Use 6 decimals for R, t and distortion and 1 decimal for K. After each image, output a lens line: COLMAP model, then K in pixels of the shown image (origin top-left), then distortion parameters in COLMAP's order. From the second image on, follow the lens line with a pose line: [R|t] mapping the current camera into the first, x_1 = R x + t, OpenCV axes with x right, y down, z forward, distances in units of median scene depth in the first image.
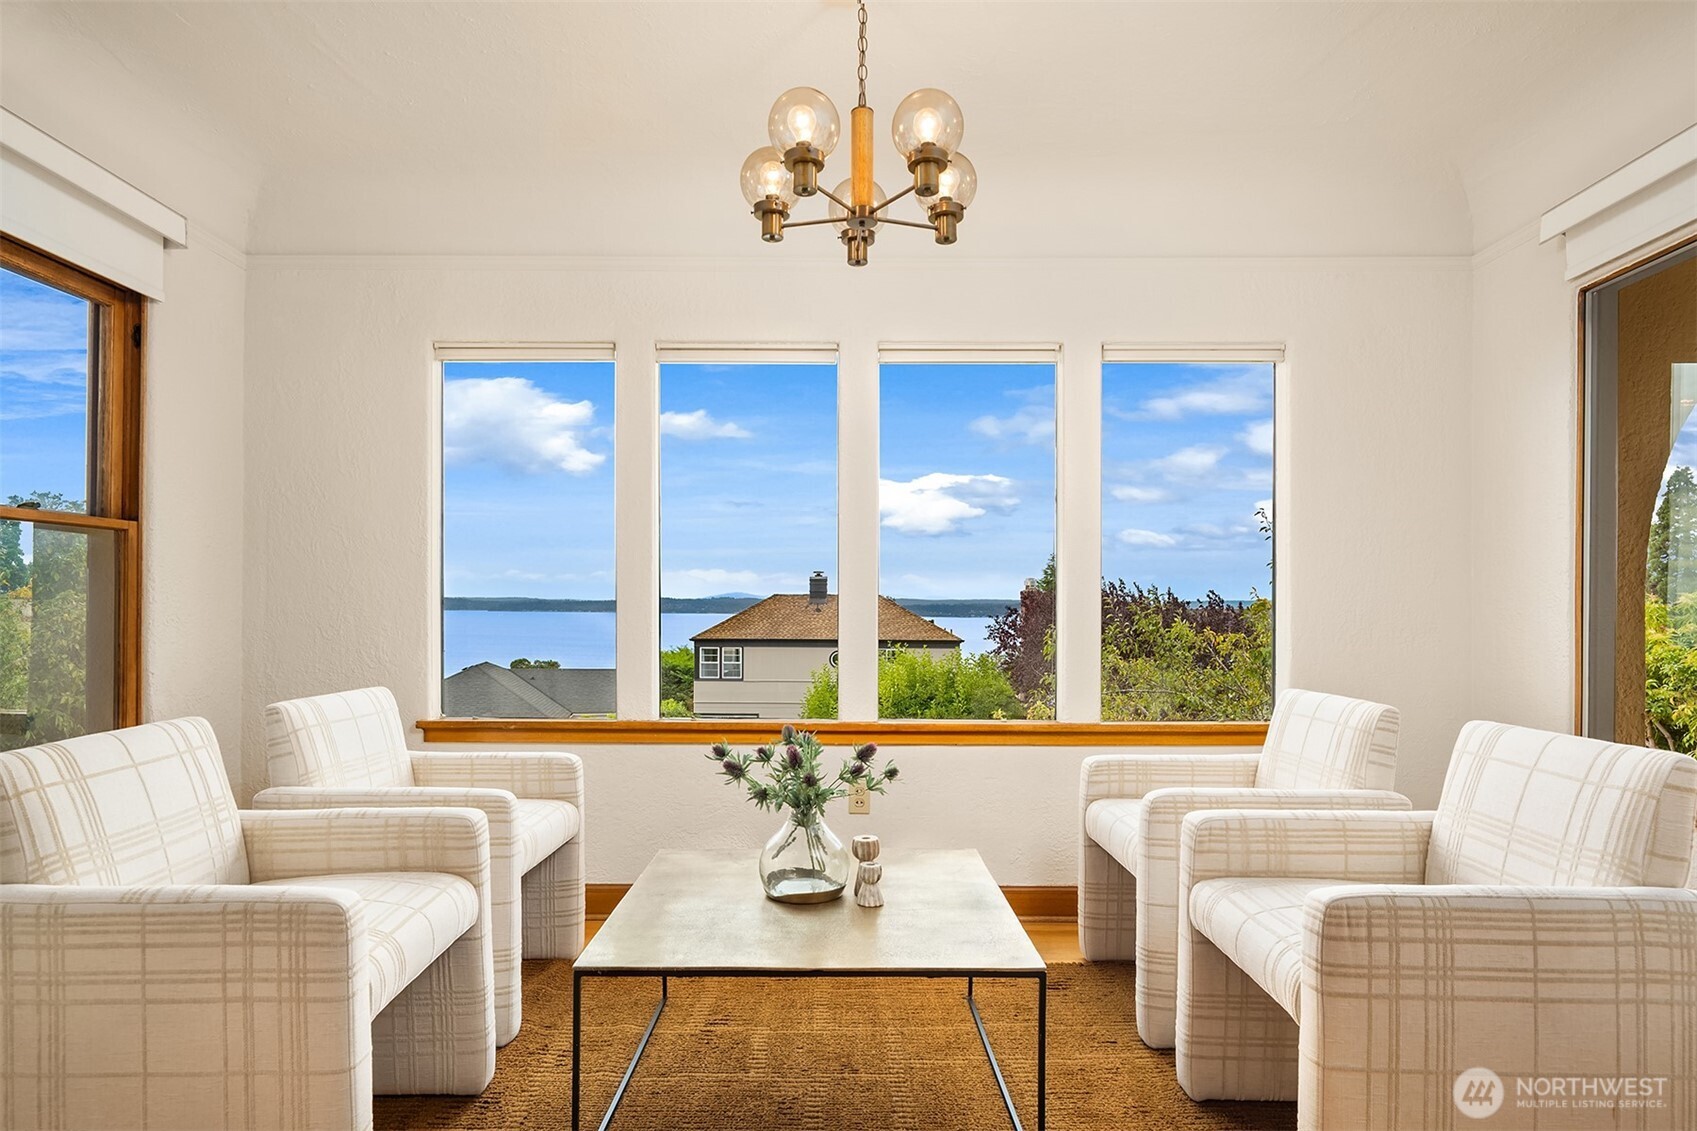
lens RADIAL K [[955.7, 0, 847.5], [0, 955.7, 609.1], [0, 0, 1]] dist [0.002629, -0.007917]
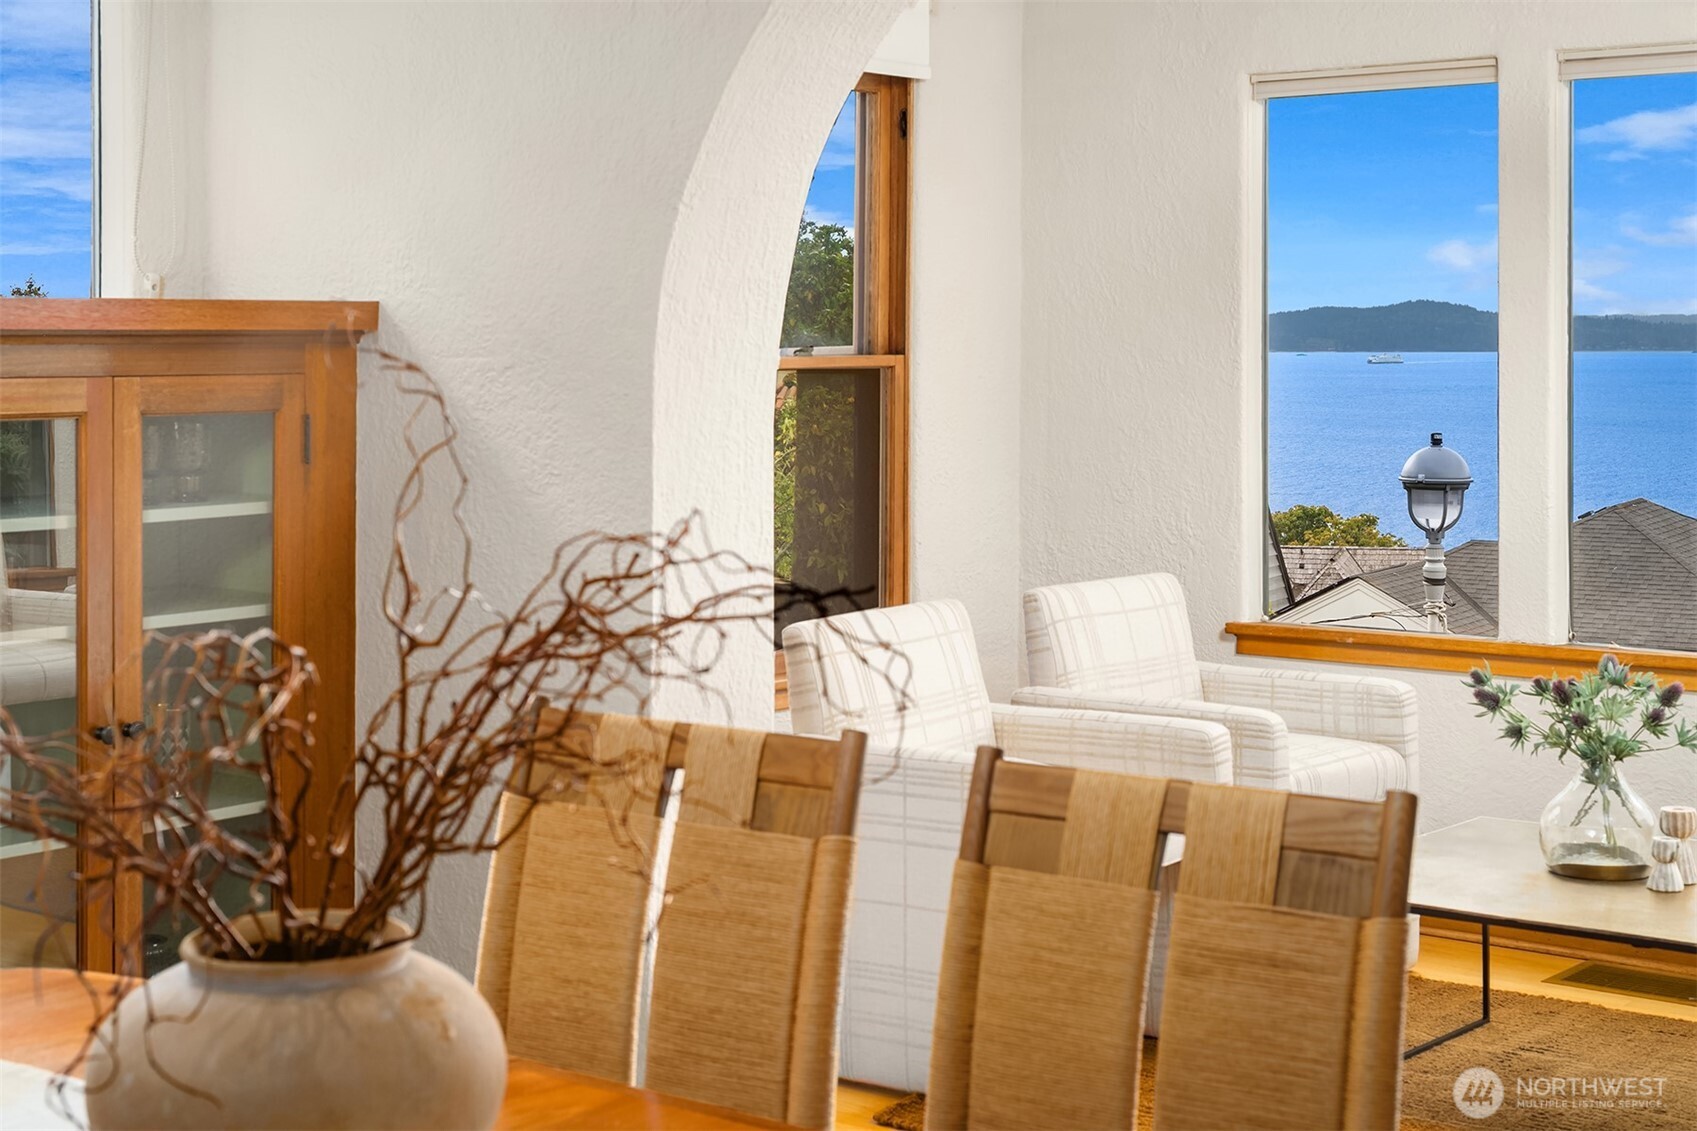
lens RADIAL K [[2629.0, 0, 840.5], [0, 2629.0, 561.8], [0, 0, 1]] dist [-0.084625, 0.000000]
pose [[0.785782, 0.046859, -0.616726, 0.695727], [0.002230, 0.996905, 0.078586, -0.107840], [0.618500, -0.063126, 0.783245, -0.921302]]
